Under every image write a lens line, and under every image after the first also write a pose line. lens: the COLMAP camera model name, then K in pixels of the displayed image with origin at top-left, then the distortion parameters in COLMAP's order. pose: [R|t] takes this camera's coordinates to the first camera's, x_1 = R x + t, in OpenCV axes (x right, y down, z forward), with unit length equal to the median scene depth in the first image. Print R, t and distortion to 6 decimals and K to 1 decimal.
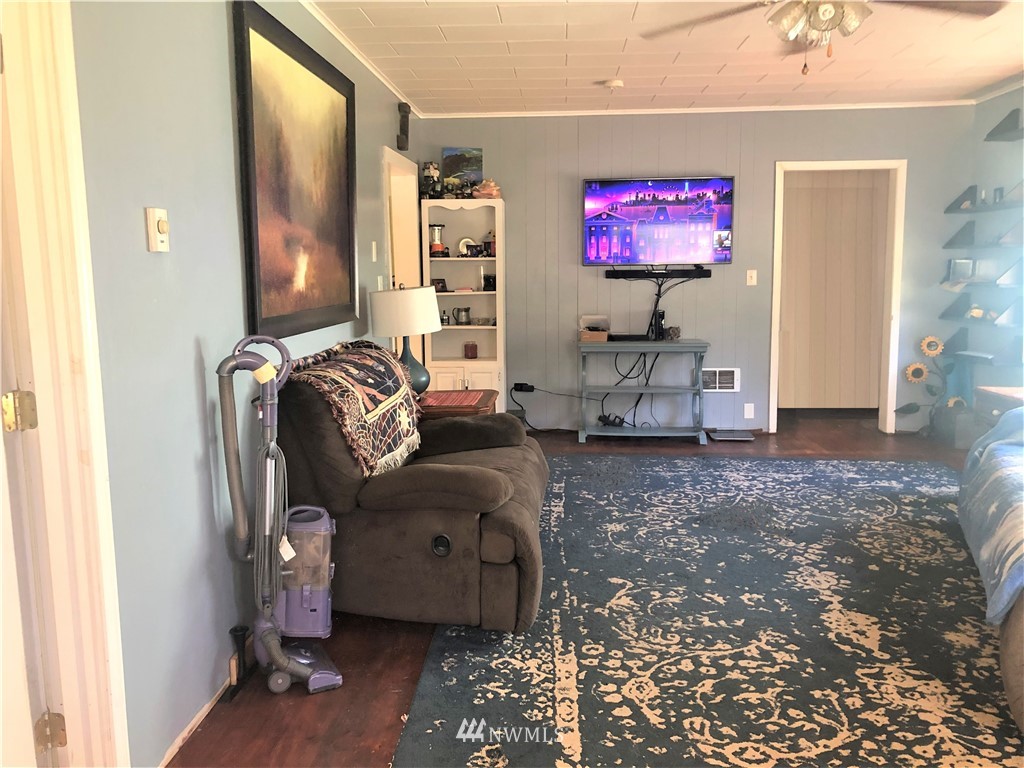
lens RADIAL K [[827.8, 0, 500.5], [0, 827.8, 380.9], [0, 0, 1]] dist [0.018781, -0.006951]
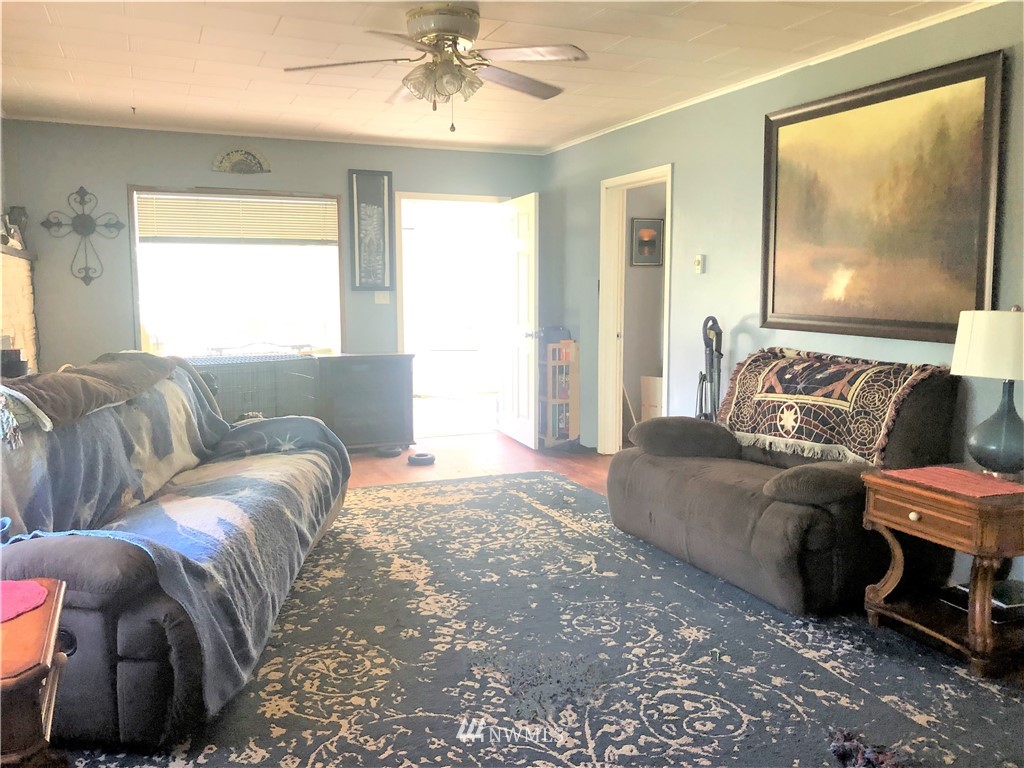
lens RADIAL K [[827.8, 0, 508.6], [0, 827.8, 385.0], [0, 0, 1]] dist [0.018781, -0.006951]
pose [[-0.890650, 0.072383, -0.448891, 0.788501], [-0.050141, 0.965592, 0.255184, -0.291210], [0.451917, 0.249787, -0.856375, 1.962401]]
